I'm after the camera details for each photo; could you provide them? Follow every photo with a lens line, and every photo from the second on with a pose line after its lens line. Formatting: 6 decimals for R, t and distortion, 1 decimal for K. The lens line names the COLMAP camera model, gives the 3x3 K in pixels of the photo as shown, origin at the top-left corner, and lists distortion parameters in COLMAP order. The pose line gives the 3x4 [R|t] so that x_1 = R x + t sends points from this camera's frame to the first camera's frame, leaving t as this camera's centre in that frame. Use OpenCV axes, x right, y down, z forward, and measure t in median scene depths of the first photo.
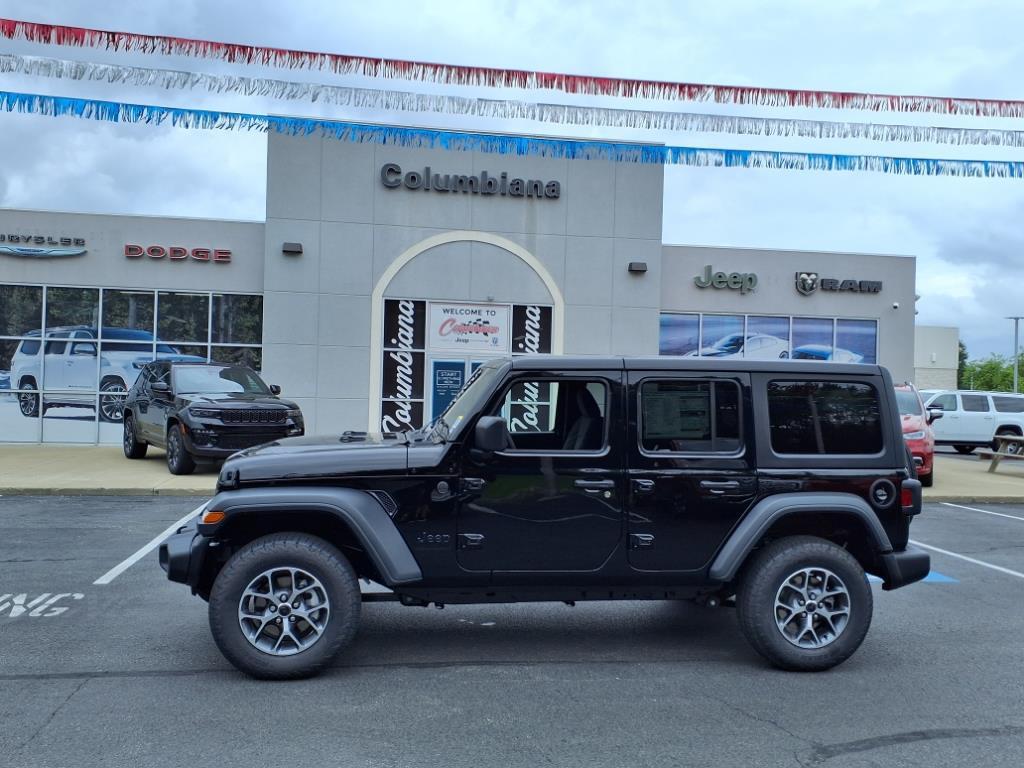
lens RADIAL K [[893.2, 0, 509.2], [0, 893.2, 427.2], [0, 0, 1]] dist [0.079603, -0.216485]
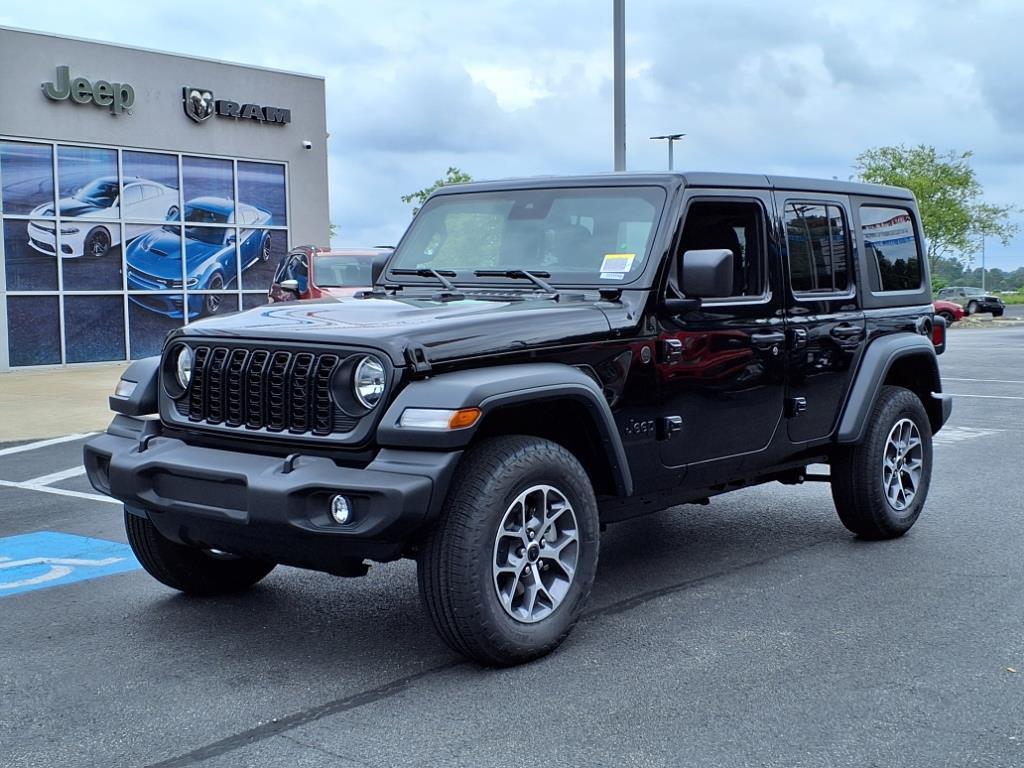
lens RADIAL K [[1346.6, 0, 545.8], [0, 1346.6, 385.7], [0, 0, 1]] dist [0.144909, -0.069505]
pose [[0.739202, -0.084998, 0.668099, -0.271904], [0.059983, 0.996371, 0.060396, 0.007113], [-0.670808, -0.004571, 0.741617, 0.079990]]
